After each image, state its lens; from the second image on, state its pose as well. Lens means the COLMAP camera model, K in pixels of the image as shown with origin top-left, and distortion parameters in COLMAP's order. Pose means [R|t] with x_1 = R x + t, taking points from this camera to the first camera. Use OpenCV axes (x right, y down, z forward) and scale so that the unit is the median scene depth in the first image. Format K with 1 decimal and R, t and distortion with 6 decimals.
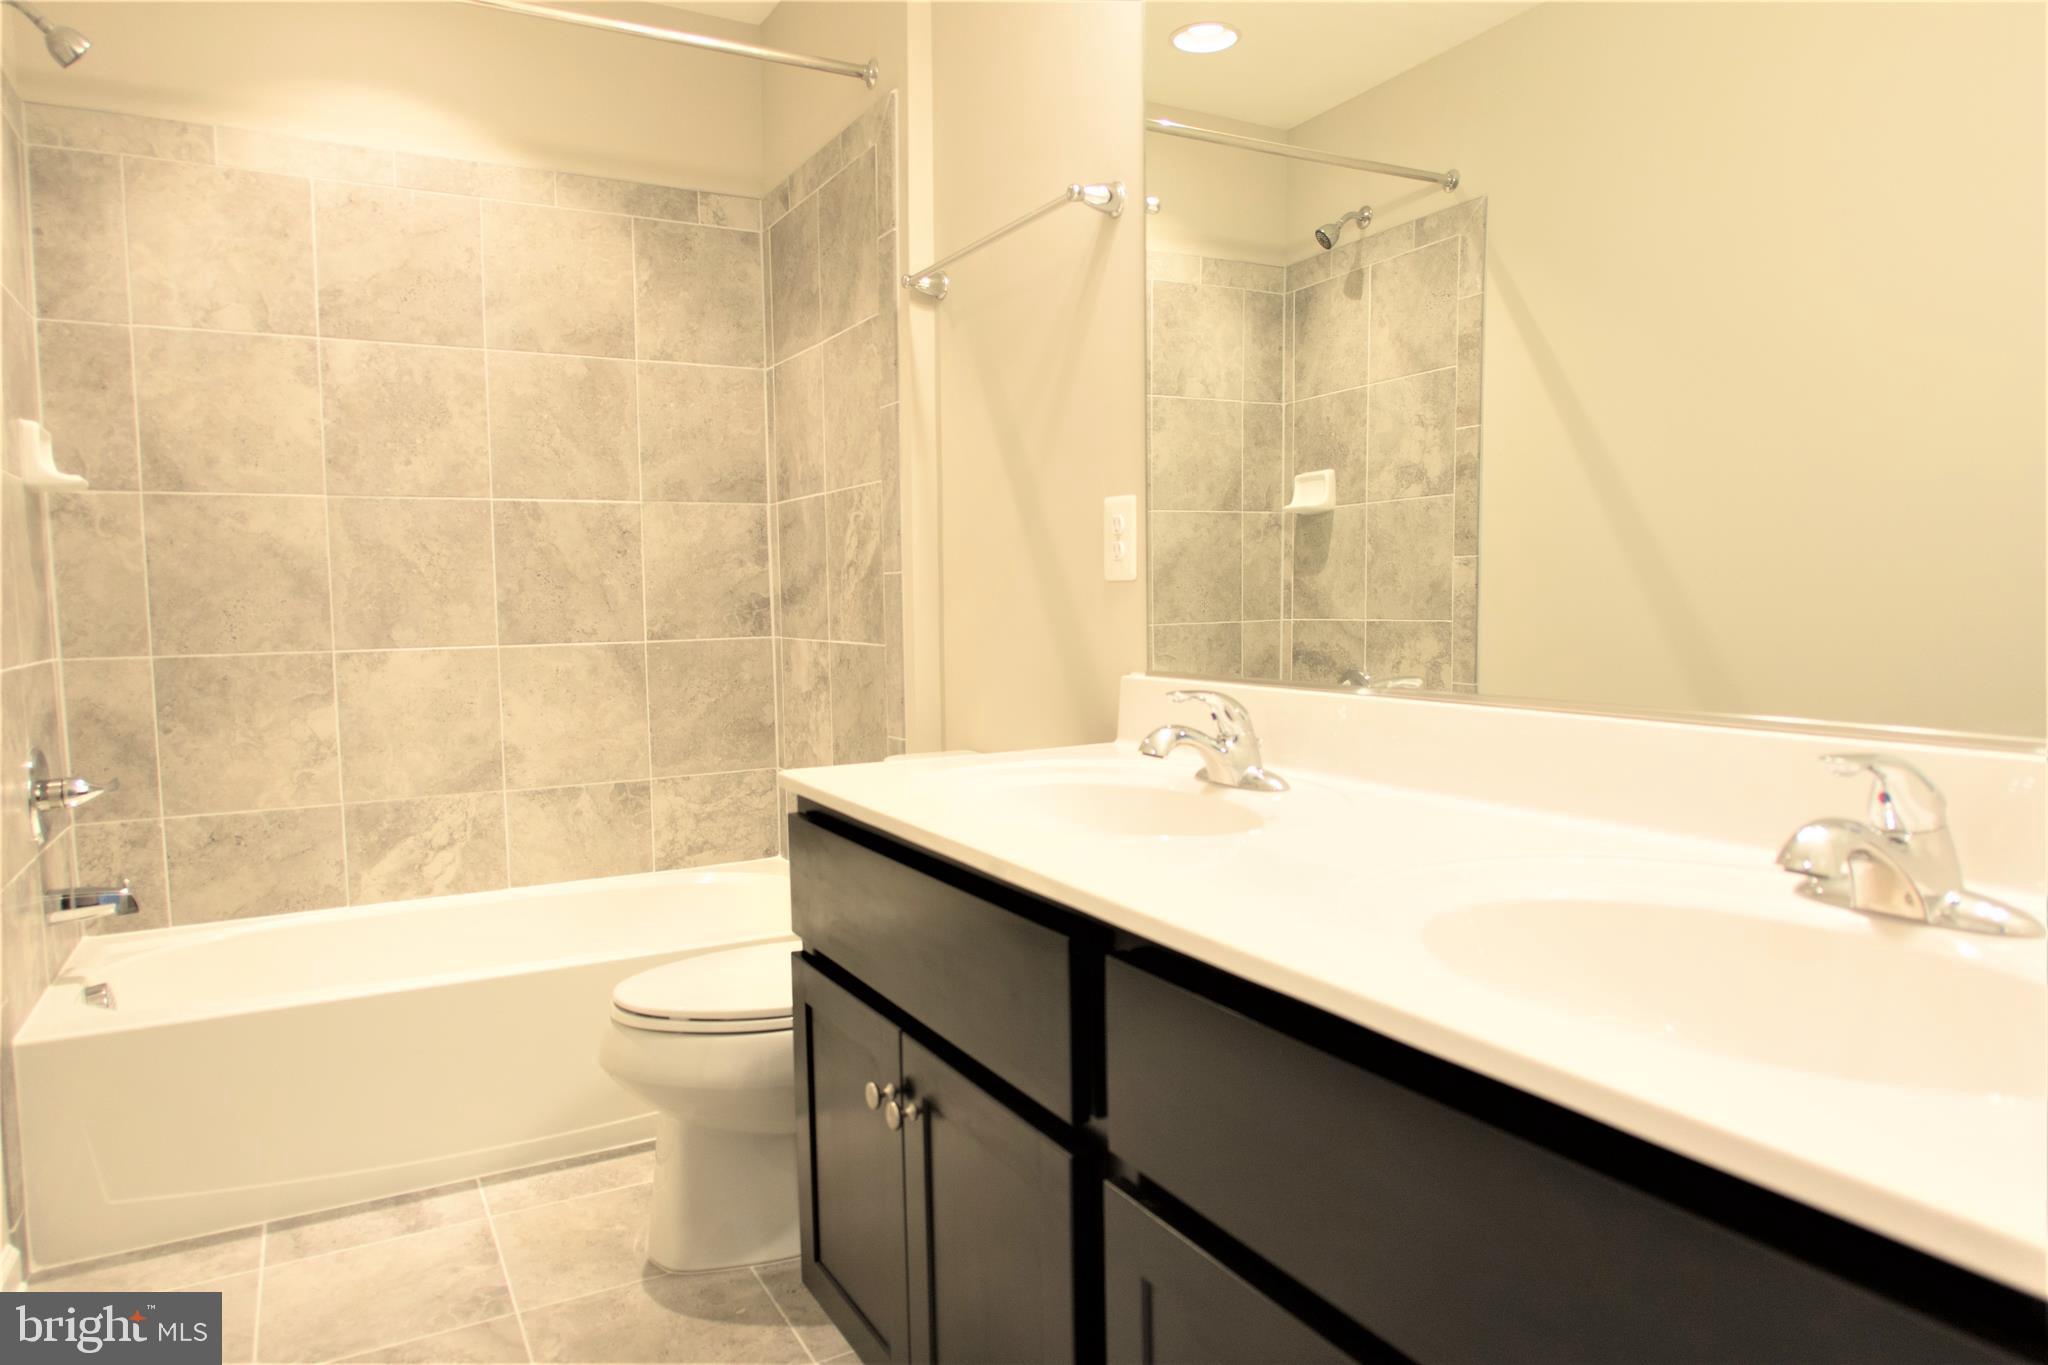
lens RADIAL K [[1303.8, 0, 1042.0], [0, 1303.8, 686.4], [0, 0, 1]] dist [0.002138, -0.002993]
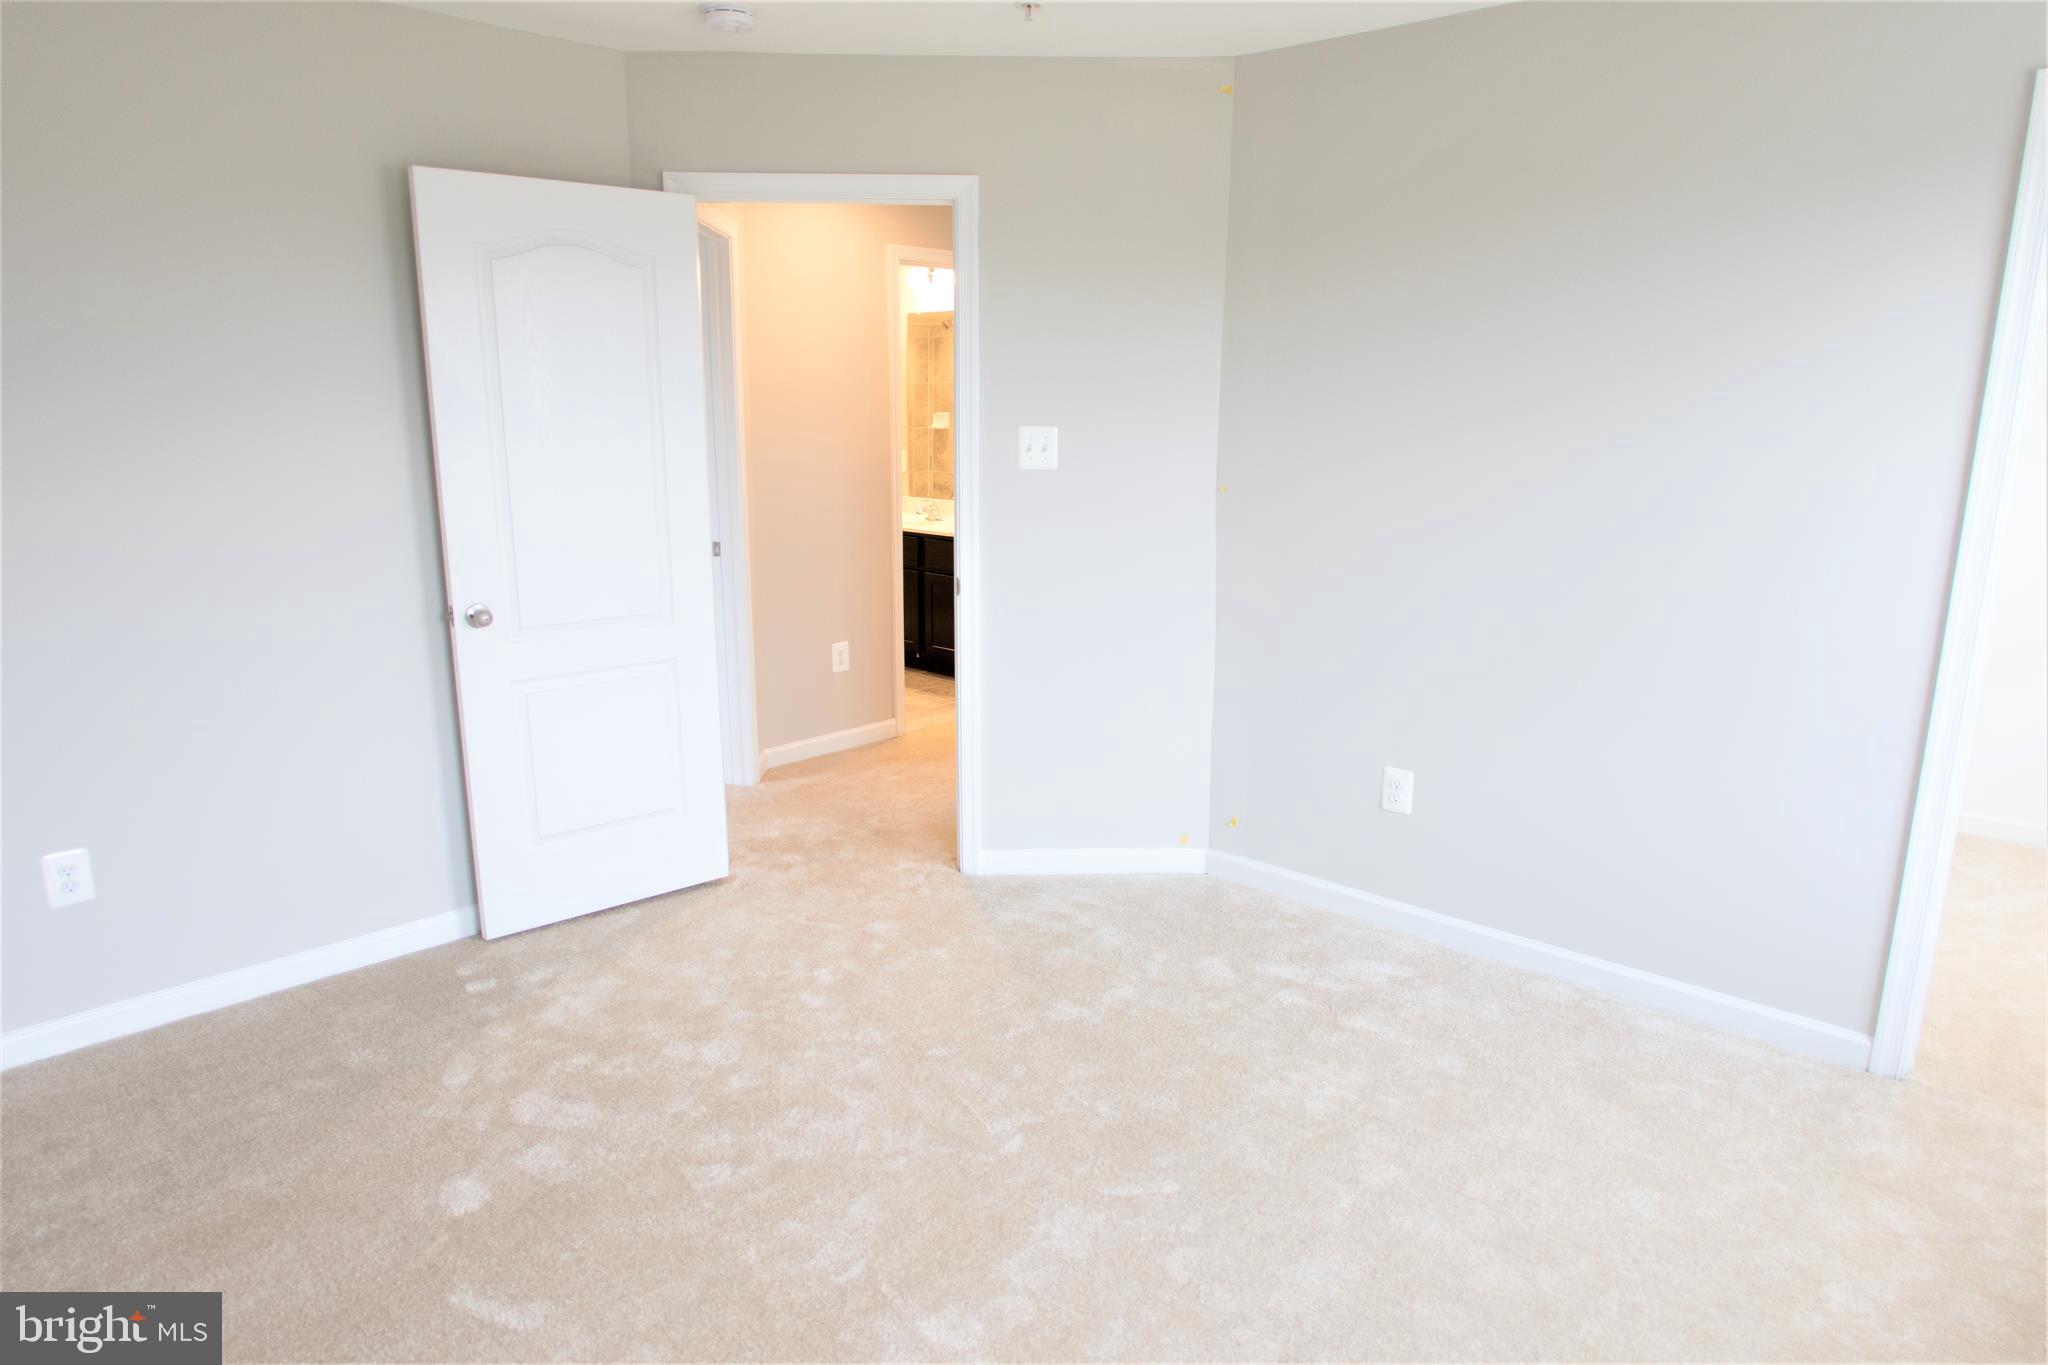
lens RADIAL K [[1303.8, 0, 1042.0], [0, 1303.8, 686.4], [0, 0, 1]] dist [0.002138, -0.002993]
pose [[0.952278, -0.035706, 0.303135, -0.384586], [-0.008162, 0.989800, 0.142228, -0.000877], [-0.305122, -0.137914, 0.942274, -1.490775]]
